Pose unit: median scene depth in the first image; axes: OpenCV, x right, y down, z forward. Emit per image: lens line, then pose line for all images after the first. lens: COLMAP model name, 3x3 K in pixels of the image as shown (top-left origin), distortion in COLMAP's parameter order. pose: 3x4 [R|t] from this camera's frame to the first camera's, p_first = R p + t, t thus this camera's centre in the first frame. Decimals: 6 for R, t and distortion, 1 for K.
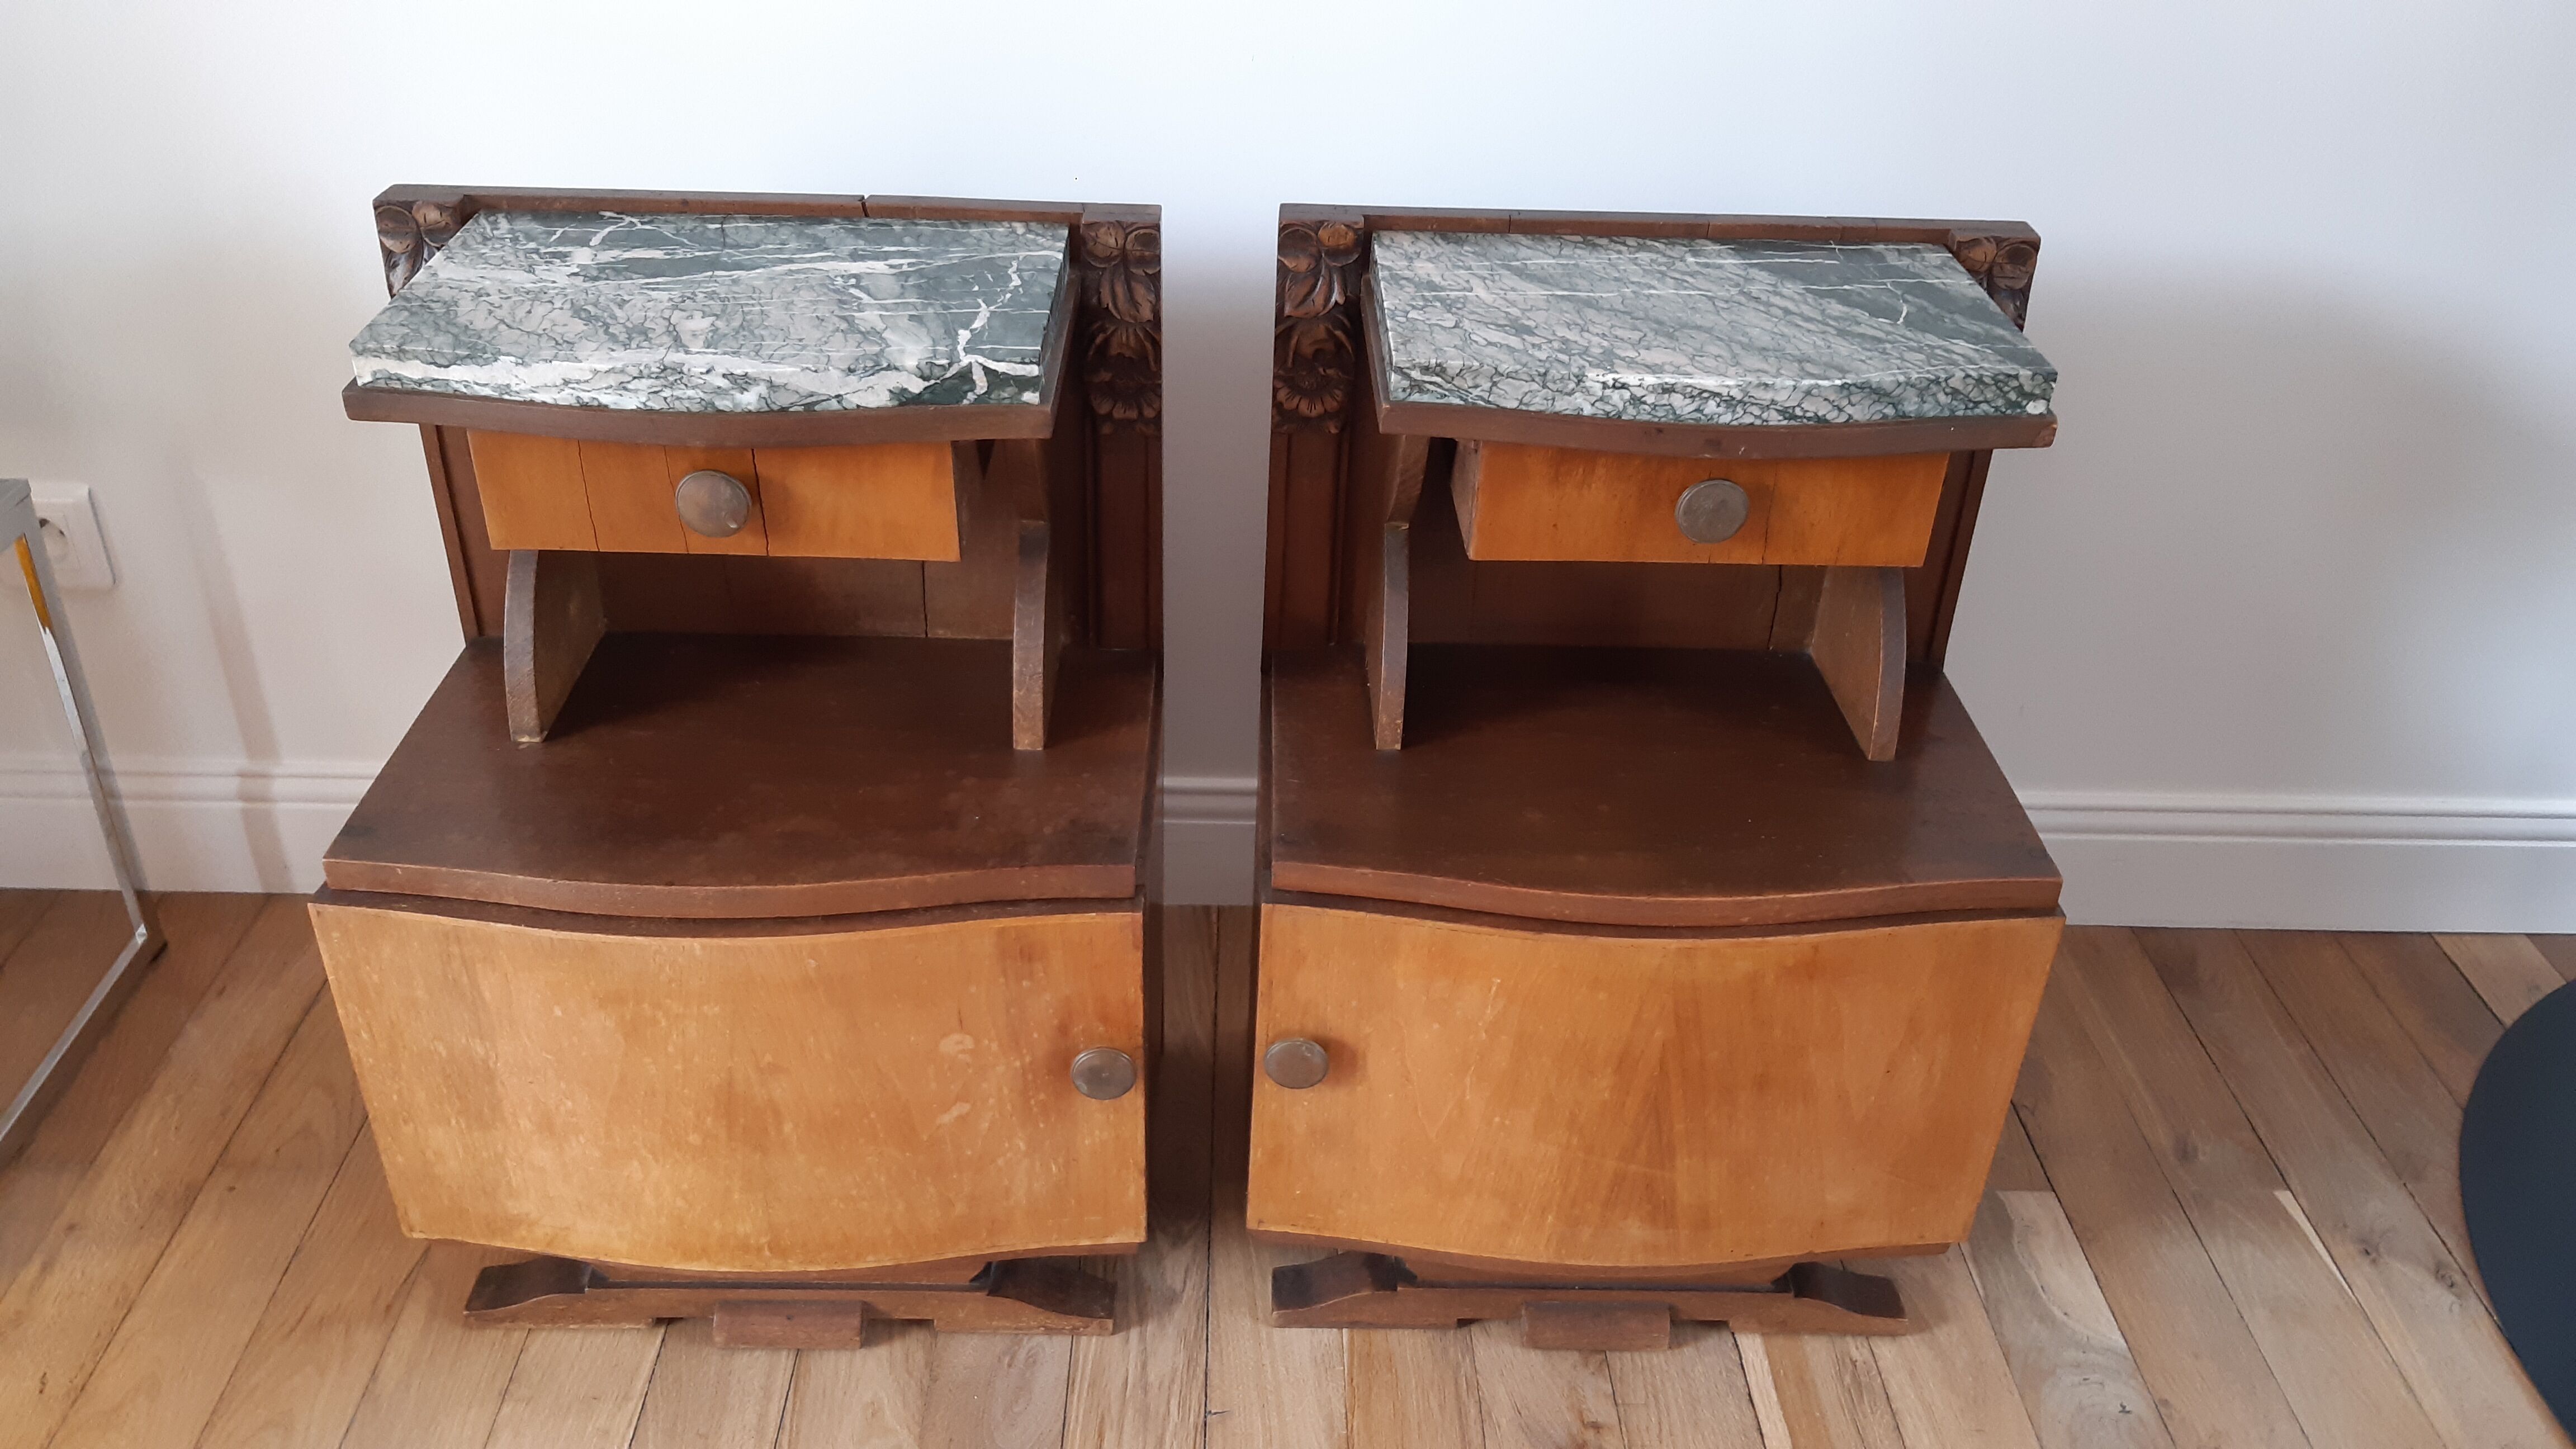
lens RADIAL K [[2046.8, 0, 1276.2], [0, 2046.8, 740.9], [0, 0, 1]] dist [0.094710, -0.174030]
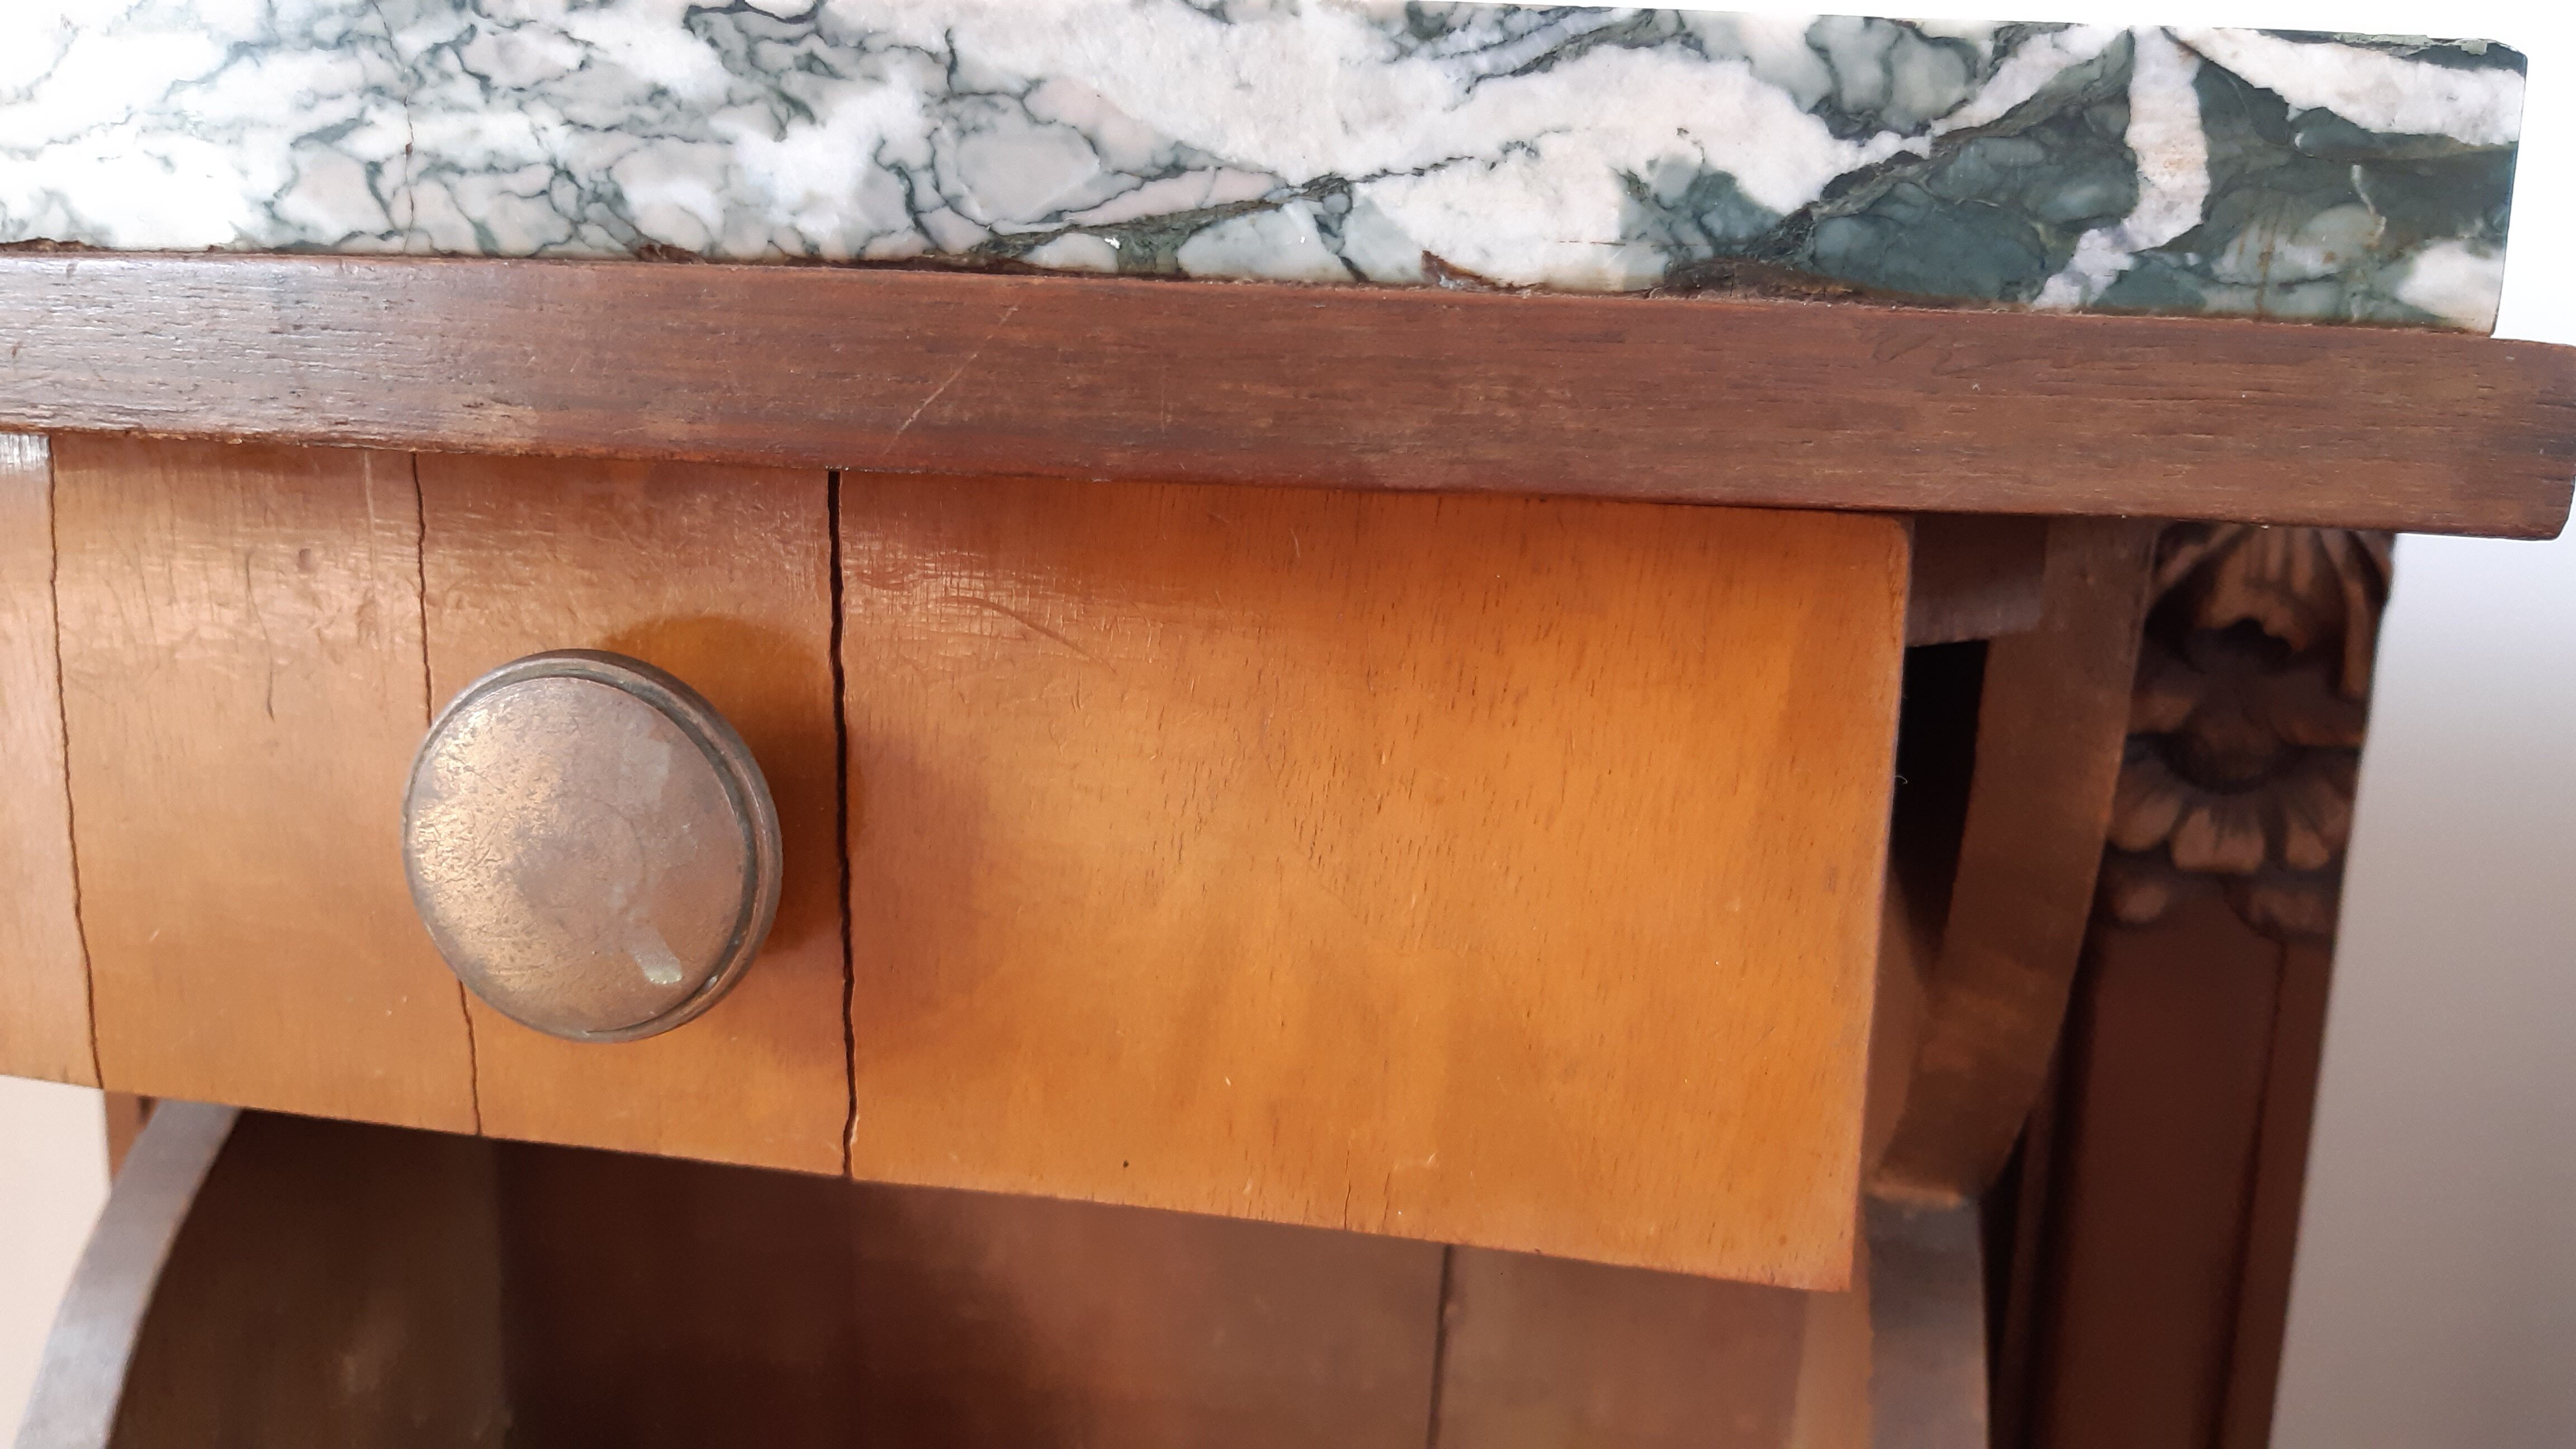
lens RADIAL K [[2182.9, 0, 1286.6], [0, 2182.9, 673.6], [0, 0, 1]] dist [-0.007787, -0.056162]
pose [[0.983071, 0.040963, -0.178585, -0.147182], [-0.107841, 0.917337, -0.383228, -0.050558], [0.148125, 0.396000, 0.906225, 0.688422]]
